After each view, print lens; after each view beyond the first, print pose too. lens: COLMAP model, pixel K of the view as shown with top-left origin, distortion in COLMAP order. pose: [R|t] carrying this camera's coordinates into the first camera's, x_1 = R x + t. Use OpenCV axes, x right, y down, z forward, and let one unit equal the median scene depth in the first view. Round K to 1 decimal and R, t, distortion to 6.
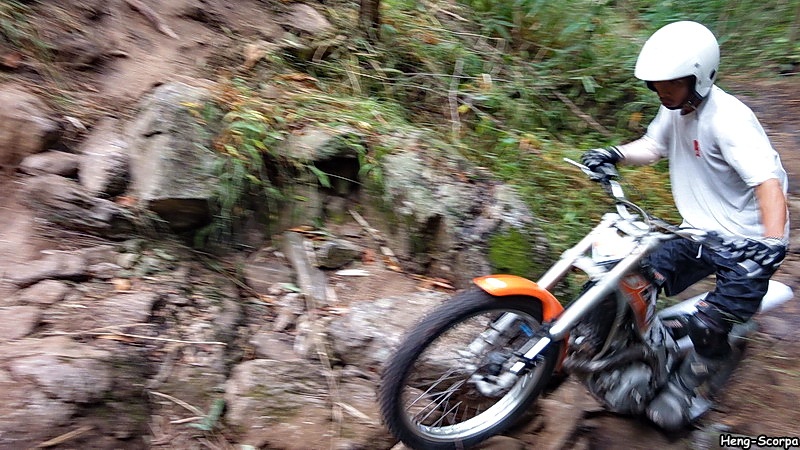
lens RADIAL K [[564.1, 0, 396.5], [0, 564.1, 227.9], [0, 0, 1]] dist [-0.000339, 0.011756]
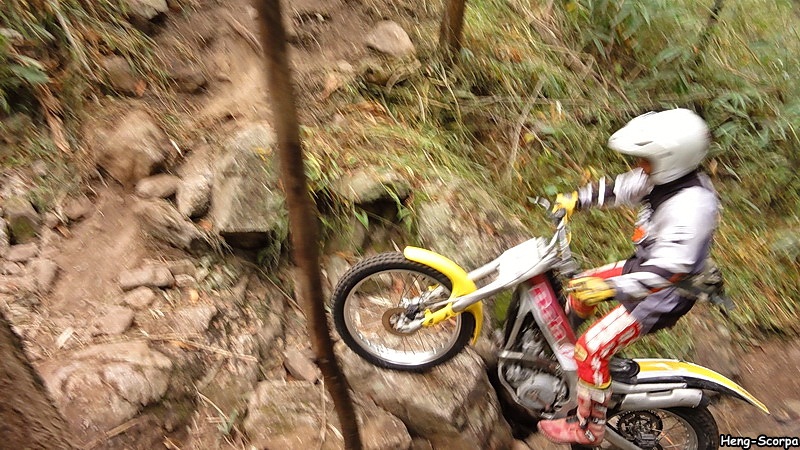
lens RADIAL K [[583.1, 0, 396.5], [0, 583.1, 227.4], [0, 0, 1]] dist [0.002189, 0.002742]
pose [[0.969035, 0.137733, -0.204943, 0.202793], [-0.113684, 0.985639, 0.124869, -0.252162], [0.219199, -0.097704, 0.970776, -0.176941]]
